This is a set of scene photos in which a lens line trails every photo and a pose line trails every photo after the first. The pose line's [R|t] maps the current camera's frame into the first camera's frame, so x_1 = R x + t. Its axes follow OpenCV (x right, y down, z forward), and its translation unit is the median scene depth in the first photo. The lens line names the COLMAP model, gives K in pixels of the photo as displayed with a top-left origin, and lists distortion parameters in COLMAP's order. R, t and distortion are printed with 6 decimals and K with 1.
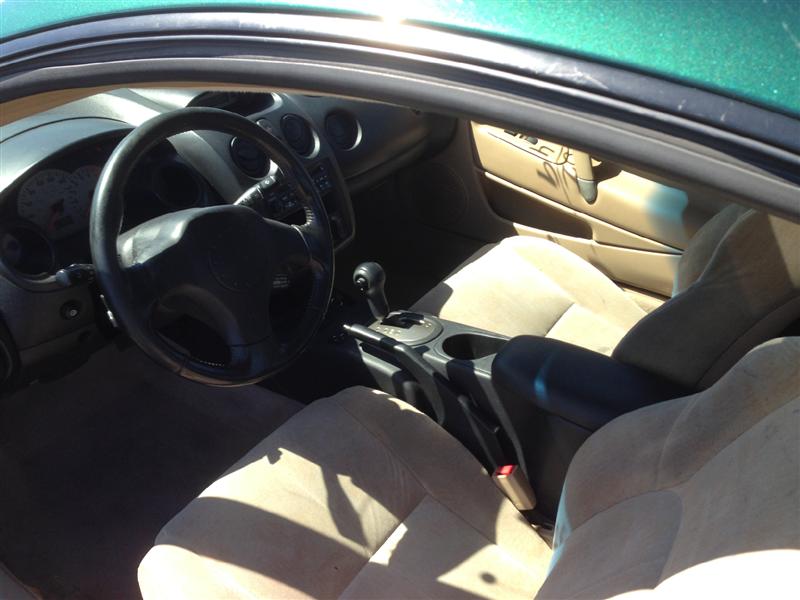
lens RADIAL K [[729.7, 0, 399.7], [0, 729.7, 276.1], [0, 0, 1]] dist [0.061355, 0.000000]
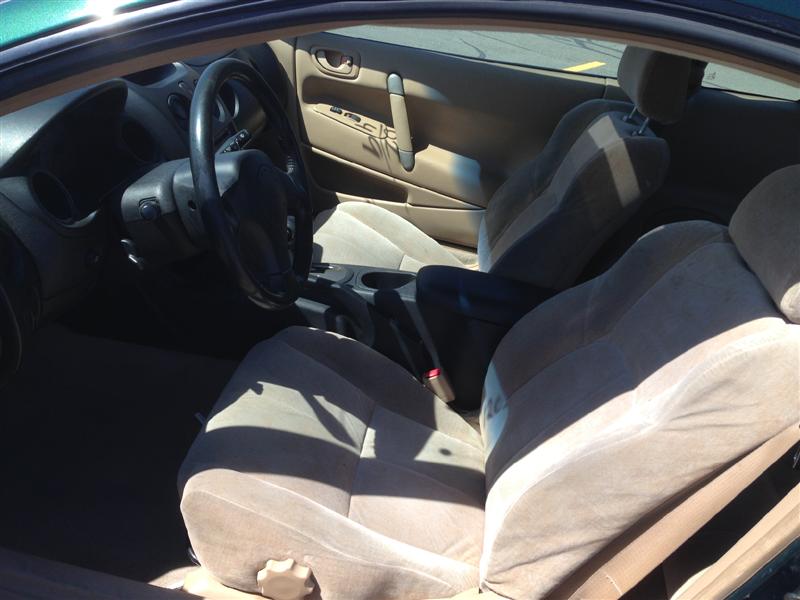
lens RADIAL K [[729.7, 0, 389.2], [0, 729.7, 282.2], [0, 0, 1]] dist [0.061355, 0.000000]
pose [[0.878605, -0.083584, 0.470178, -0.452693], [0.086711, 0.996120, 0.015047, 0.080410], [-0.469611, 0.027549, 0.882443, -0.054530]]
